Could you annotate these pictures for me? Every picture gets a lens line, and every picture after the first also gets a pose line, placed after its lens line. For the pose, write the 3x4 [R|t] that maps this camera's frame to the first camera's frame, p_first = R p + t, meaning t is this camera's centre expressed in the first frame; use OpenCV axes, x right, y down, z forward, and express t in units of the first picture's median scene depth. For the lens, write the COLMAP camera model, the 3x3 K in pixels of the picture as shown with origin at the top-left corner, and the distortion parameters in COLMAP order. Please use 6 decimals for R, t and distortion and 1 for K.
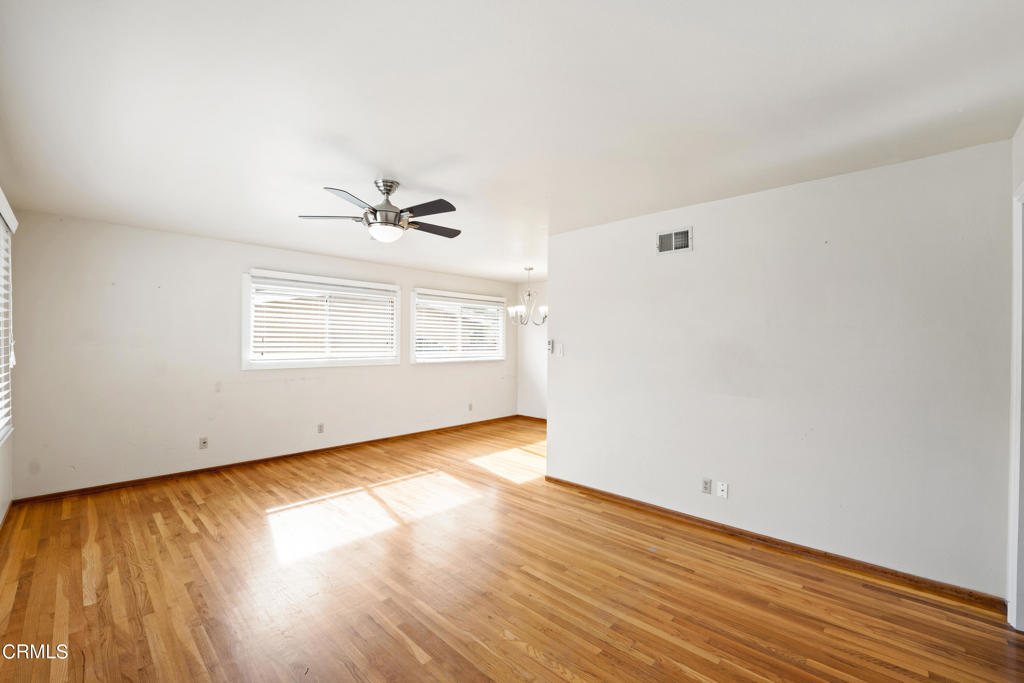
lens RADIAL K [[425.6, 0, 512.0], [0, 425.6, 341.5], [0, 0, 1]] dist [-0.023816, -0.000097]
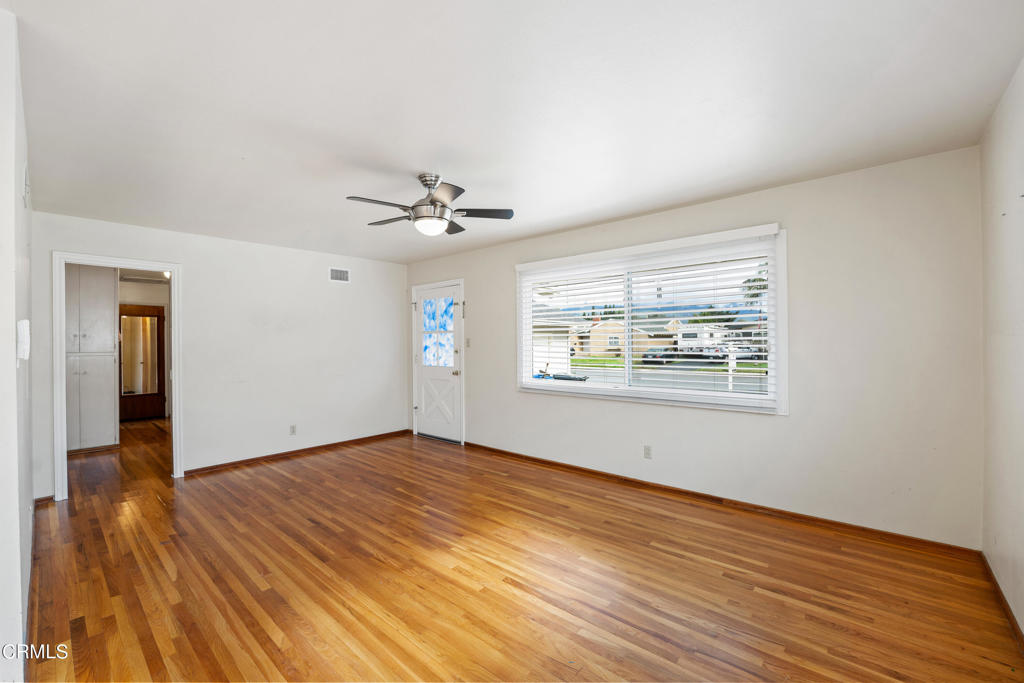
lens RADIAL K [[424.9, 0, 509.4], [0, 424.9, 341.9], [0, 0, 1]] dist [-0.026286, -0.000021]
pose [[-0.999444, 0.004835, -0.032995, -0.340836], [0.005016, 0.999973, -0.005410, 0.020797], [0.032968, -0.005572, -0.999441, 1.529447]]
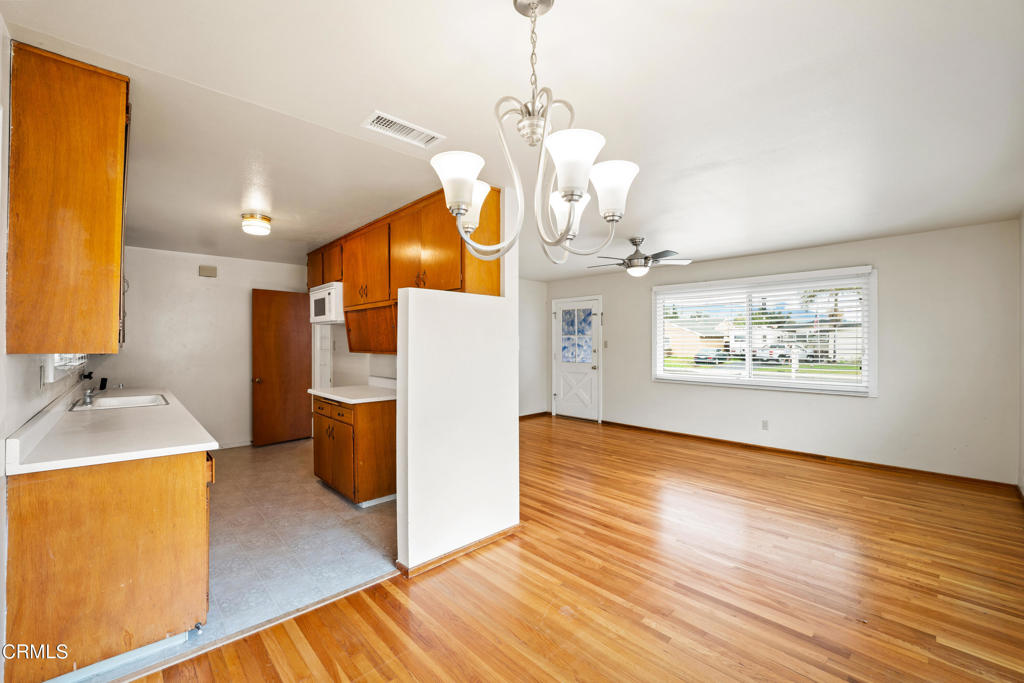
lens RADIAL K [[418.1, 0, 512.0], [0, 418.1, 341.5], [0, 0, 1]] dist [-0.021791, 0.000225]
pose [[-0.998508, -0.002312, 0.054558, 0.063307], [-0.002573, 0.999986, -0.004710, 0.012001], [-0.054546, -0.004844, -0.998500, 1.950988]]
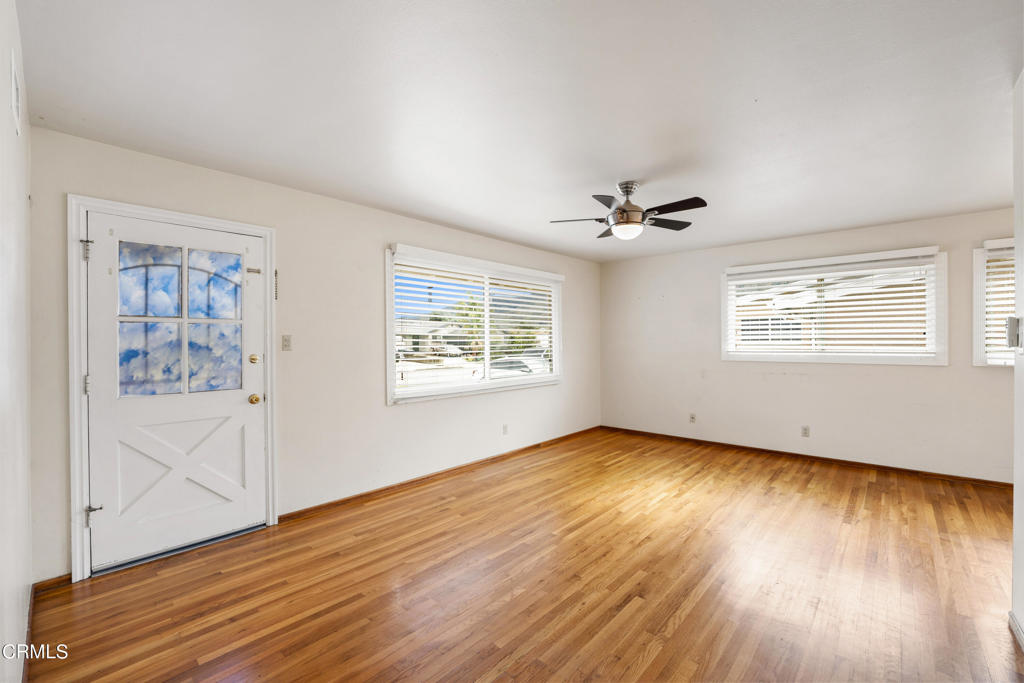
lens RADIAL K [[429.6, 0, 507.5], [0, 429.6, 341.6], [0, 0, 1]] dist [-0.021021, -0.000054]
pose [[0.017808, -0.003051, -0.999837, 0.599096], [0.009592, 0.999950, -0.002881, 0.019338], [0.999795, -0.009539, 0.017837, 0.509671]]
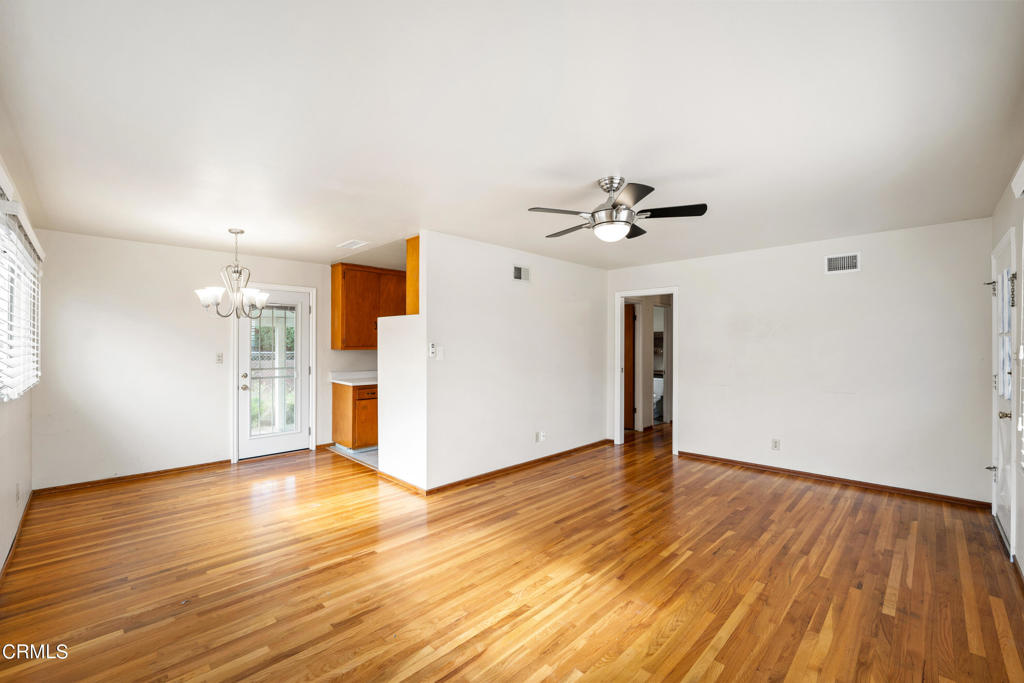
lens RADIAL K [[429.6, 0, 507.5], [0, 429.6, 341.6], [0, 0, 1]] dist [-0.021021, -0.000054]
pose [[0.024313, 0.002495, 0.999701, -0.960062], [-0.003943, 0.999989, -0.002400, -0.004589], [-0.999697, -0.003883, 0.024323, 0.916904]]
